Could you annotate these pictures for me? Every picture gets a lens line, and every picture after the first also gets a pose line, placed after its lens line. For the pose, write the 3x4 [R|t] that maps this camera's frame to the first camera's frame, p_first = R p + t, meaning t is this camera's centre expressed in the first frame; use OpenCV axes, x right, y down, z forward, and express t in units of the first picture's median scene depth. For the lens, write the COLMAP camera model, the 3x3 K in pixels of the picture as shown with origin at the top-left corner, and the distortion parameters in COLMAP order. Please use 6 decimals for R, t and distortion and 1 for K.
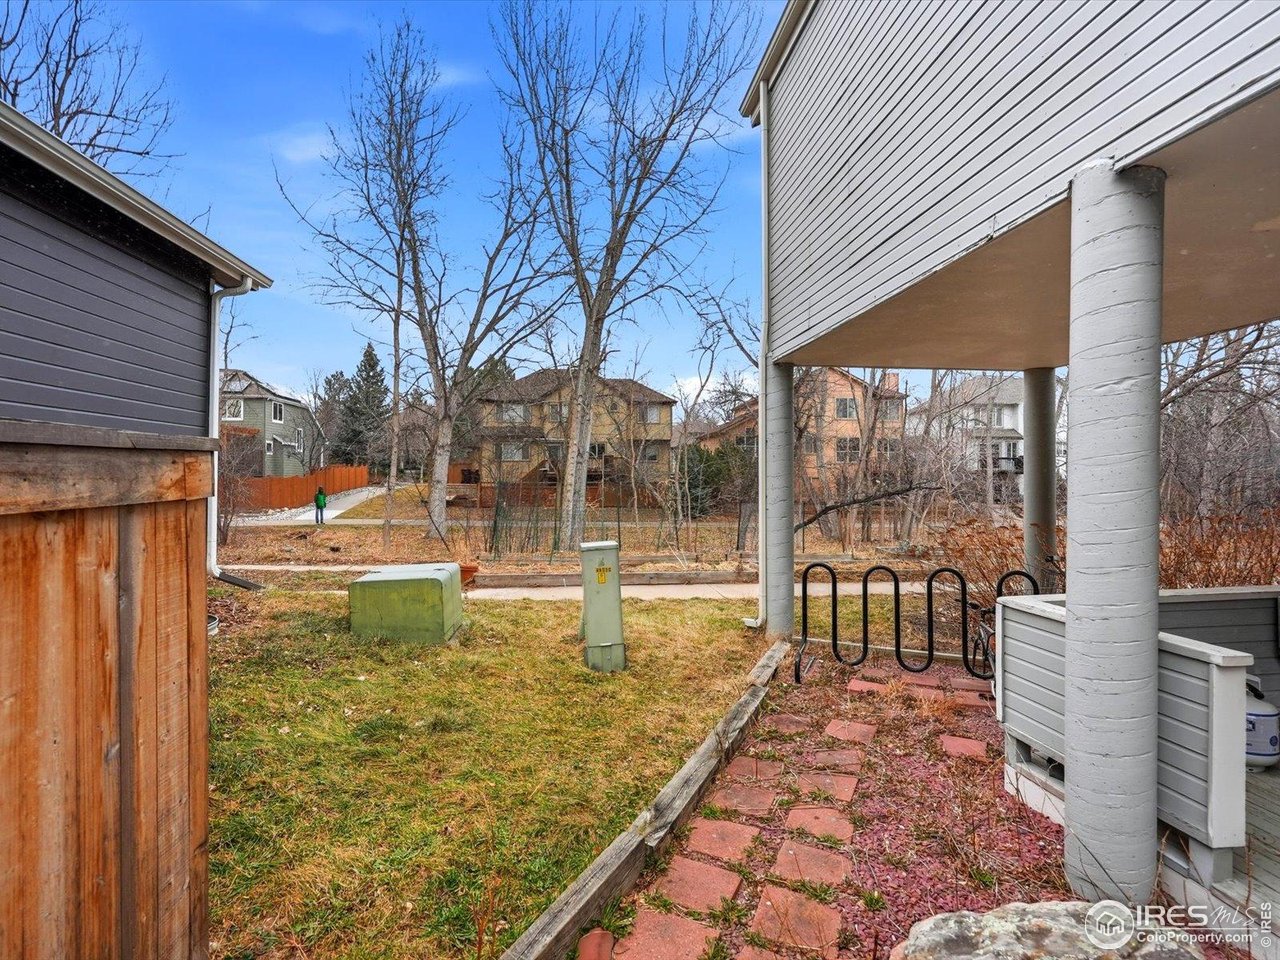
lens RADIAL K [[644.1, 0, 642.1], [0, 644.1, 473.1], [0, 0, 1]] dist [-0.022086, 0.013207]
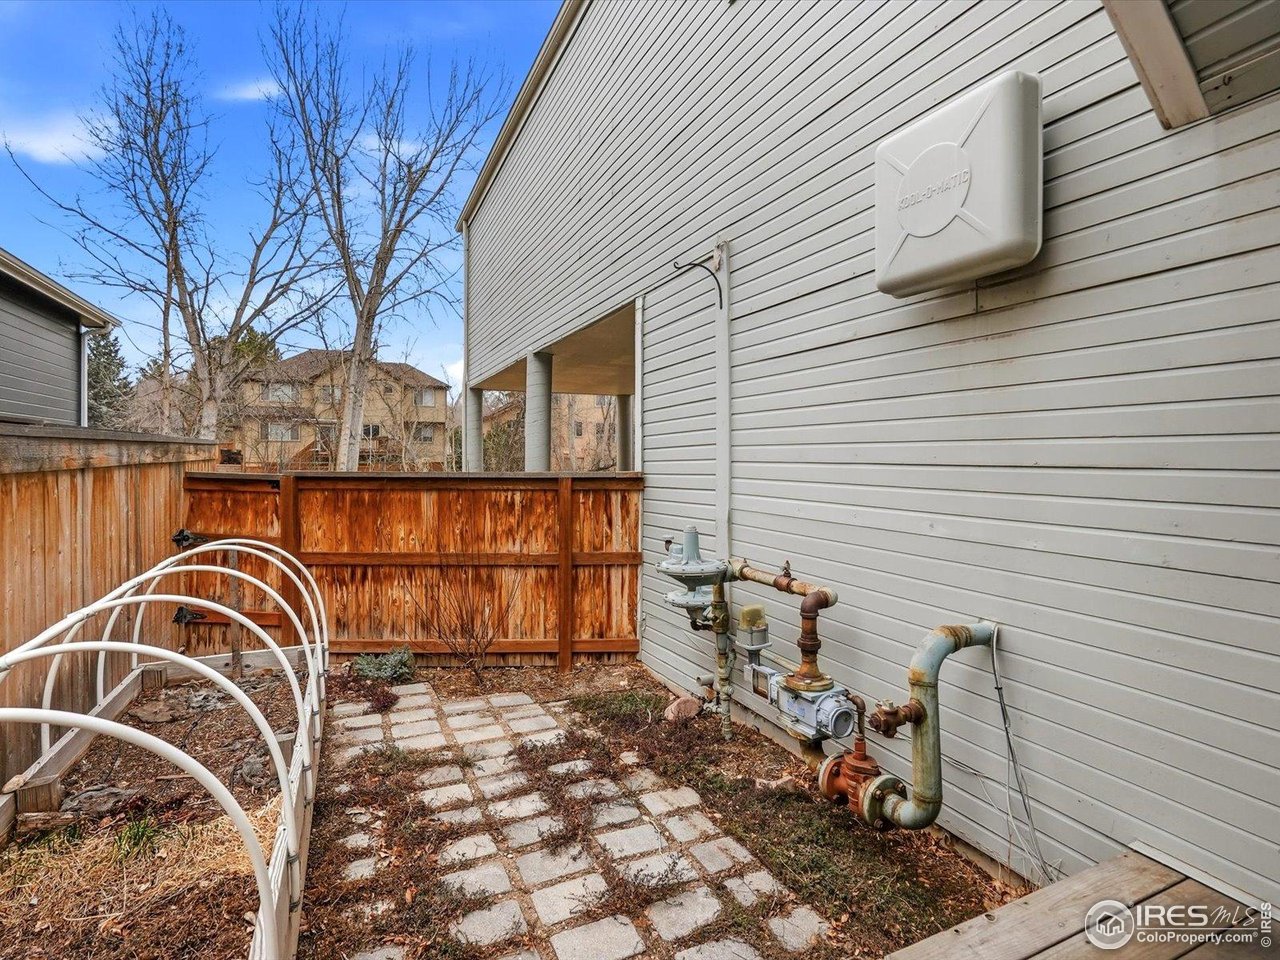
lens RADIAL K [[644.1, 0, 642.1], [0, 644.1, 473.1], [0, 0, 1]] dist [-0.022086, 0.013207]
pose [[0.948181, -0.005977, 0.317675, 0.023163], [-0.003155, 0.999597, 0.028222, 0.001128], [-0.317716, -0.027762, 0.947780, -0.192999]]
